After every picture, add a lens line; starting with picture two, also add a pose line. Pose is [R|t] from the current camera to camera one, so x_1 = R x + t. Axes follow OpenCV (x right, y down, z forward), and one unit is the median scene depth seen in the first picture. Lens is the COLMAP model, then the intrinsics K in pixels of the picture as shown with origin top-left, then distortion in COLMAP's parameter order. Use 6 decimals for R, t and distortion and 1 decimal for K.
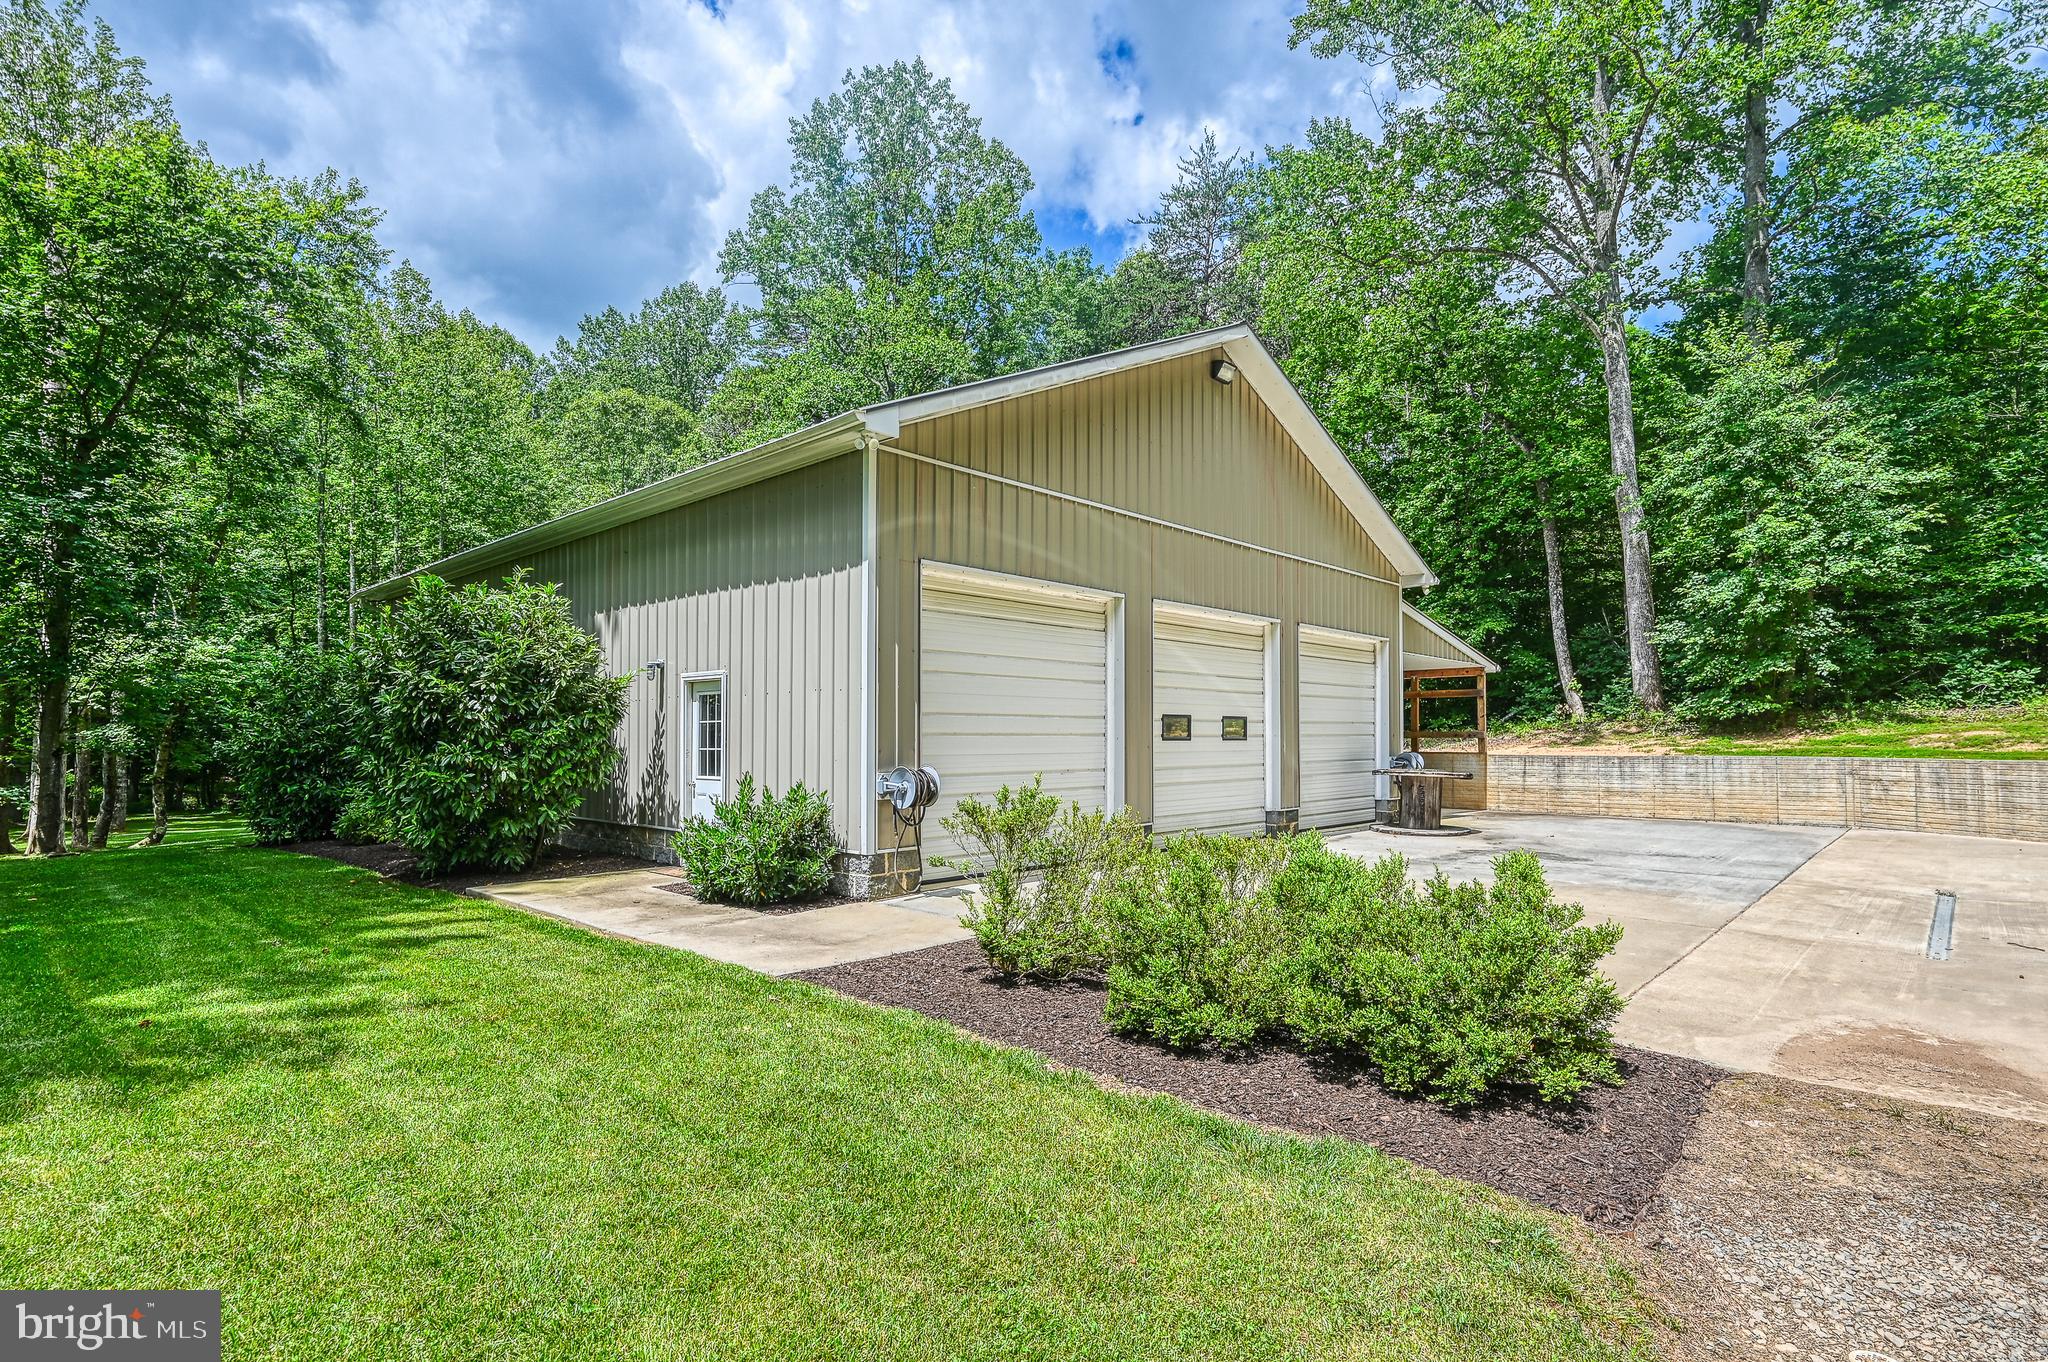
lens RADIAL K [[1006.0, 0, 1024.3], [0, 1006.0, 711.0], [0, 0, 1]] dist [0.000089, -0.000114]
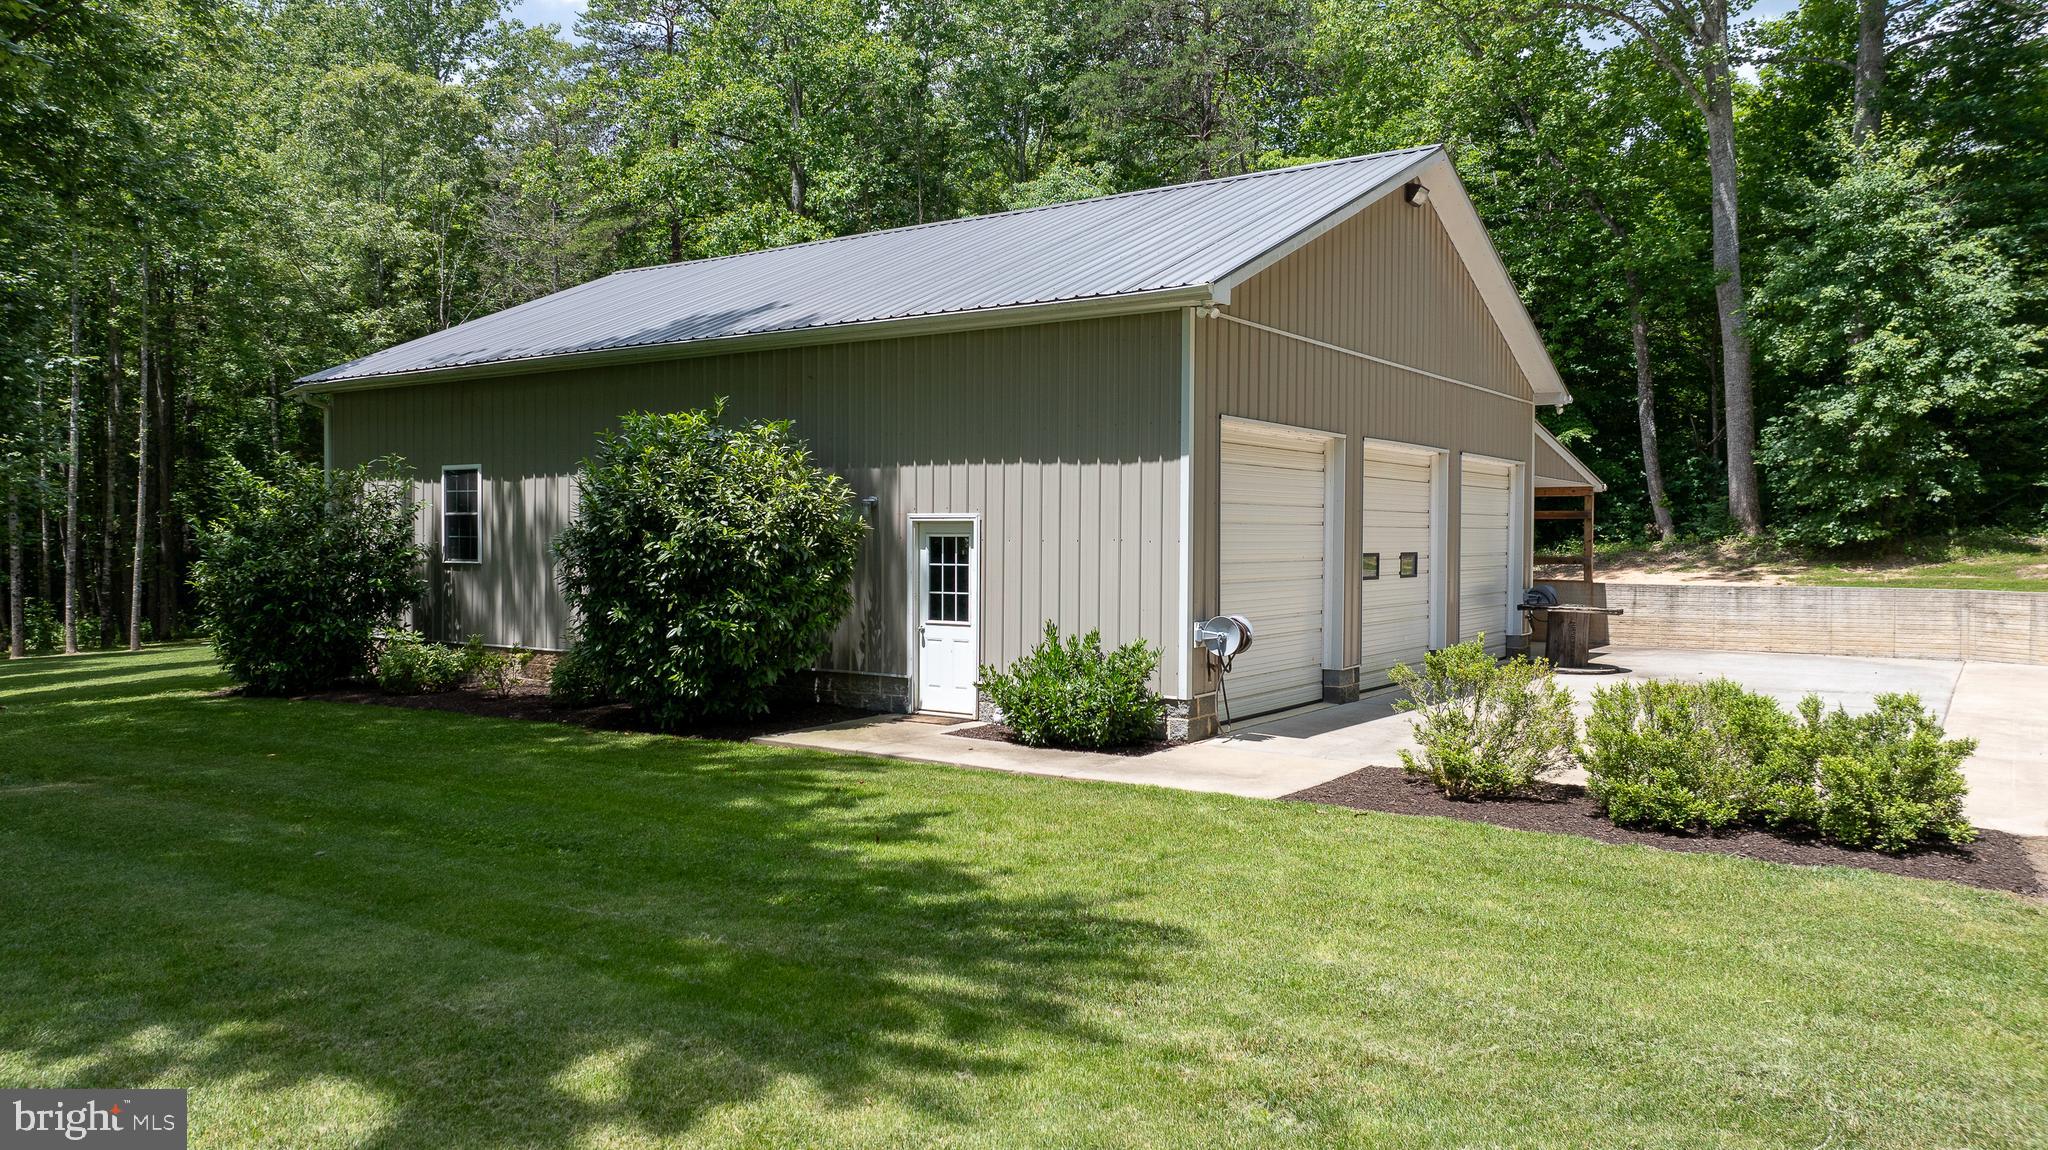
lens RADIAL K [[1382.1, 0, 1024.0], [0, 1382.1, 575.0], [0, 0, 1]] dist [-0.039042, 0.053750]
pose [[0.991458, 0.000089, 0.130426, -0.255543], [-0.007061, 0.998570, 0.052989, -0.031496], [-0.130235, -0.053458, 0.990041, -0.199516]]
